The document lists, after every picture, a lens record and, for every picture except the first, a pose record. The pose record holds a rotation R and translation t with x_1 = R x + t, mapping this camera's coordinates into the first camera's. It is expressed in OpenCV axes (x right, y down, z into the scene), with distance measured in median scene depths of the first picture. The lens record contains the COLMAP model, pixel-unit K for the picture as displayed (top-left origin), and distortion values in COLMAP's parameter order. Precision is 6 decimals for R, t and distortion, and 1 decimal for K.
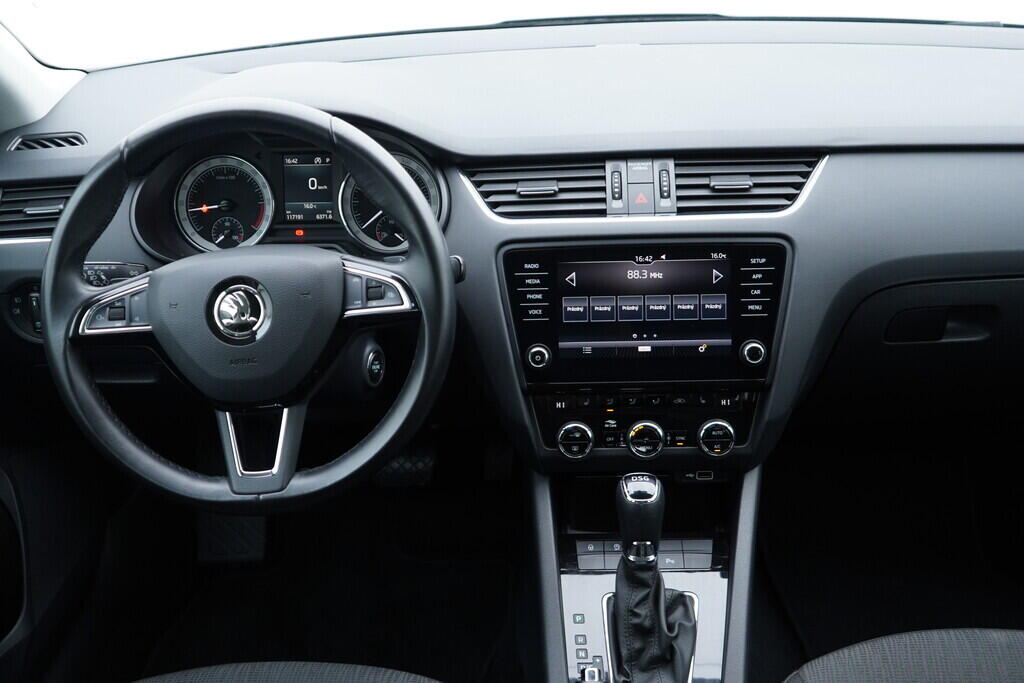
lens RADIAL K [[1469.3, 0, 510.7], [0, 1469.3, 339.5], [0, 0, 1]] dist [0.070906, 0.000000]
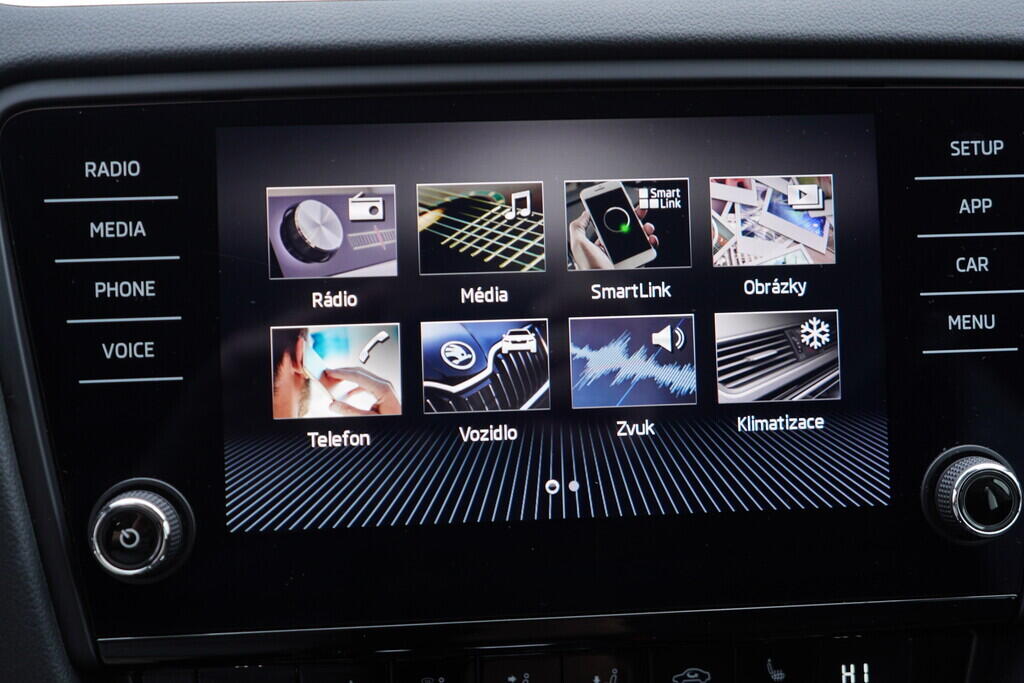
lens RADIAL K [[1133.1, 0, 511.7], [0, 1133.1, 339.7], [0, 0, 1]] dist [-0.001193, 0.000000]
pose [[0.995682, -0.010654, 0.092215, 0.064273], [0.018706, 0.996042, -0.086895, -0.002491], [-0.090924, 0.088245, 0.991940, 0.801359]]
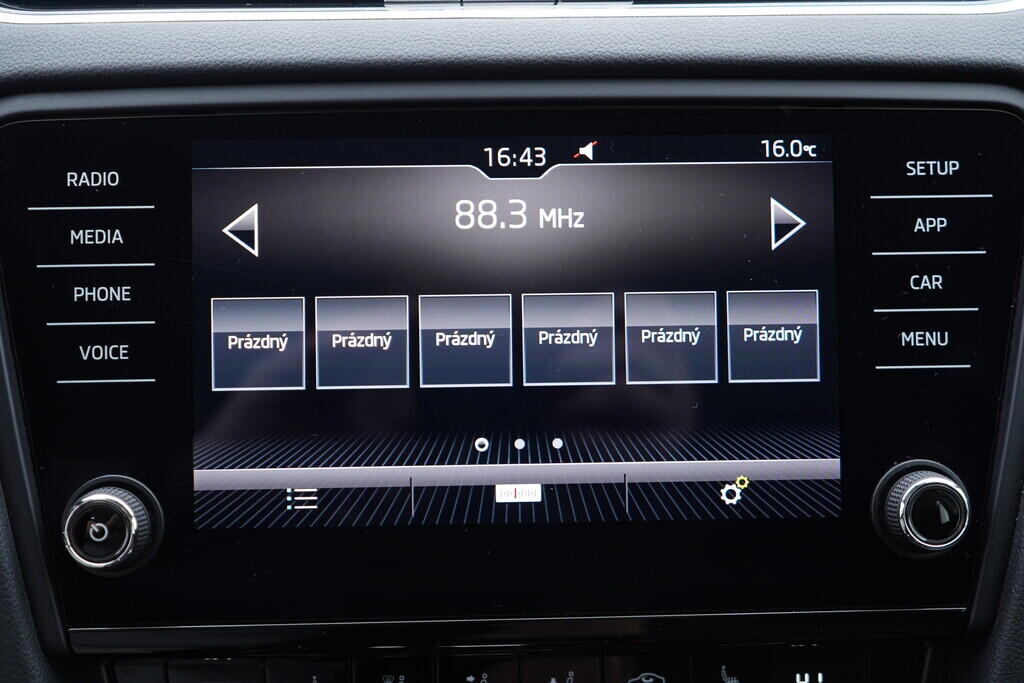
lens RADIAL K [[1133.1, 0, 515.7], [0, 1133.1, 339.4], [0, 0, 1]] dist [-0.001193, 0.000000]
pose [[0.998280, 0.006551, 0.058266, 0.078489], [-0.000848, 0.995248, -0.097368, -0.001413], [-0.058627, 0.097151, 0.993541, 0.793935]]
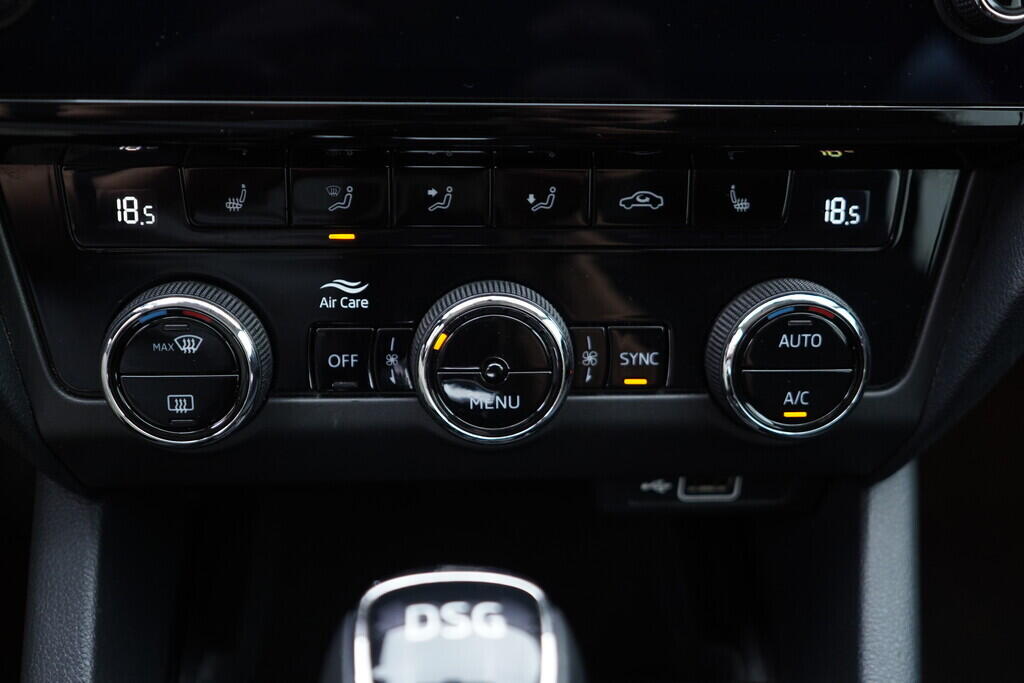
lens RADIAL K [[1133.1, 0, 504.2], [0, 1133.1, 338.6], [0, 0, 1]] dist [-0.001193, 0.000000]
pose [[0.994964, 0.007366, 0.099958, 0.076433], [-0.020285, 0.991456, 0.128854, 0.041236], [-0.098154, -0.130233, 0.986613, 0.833029]]
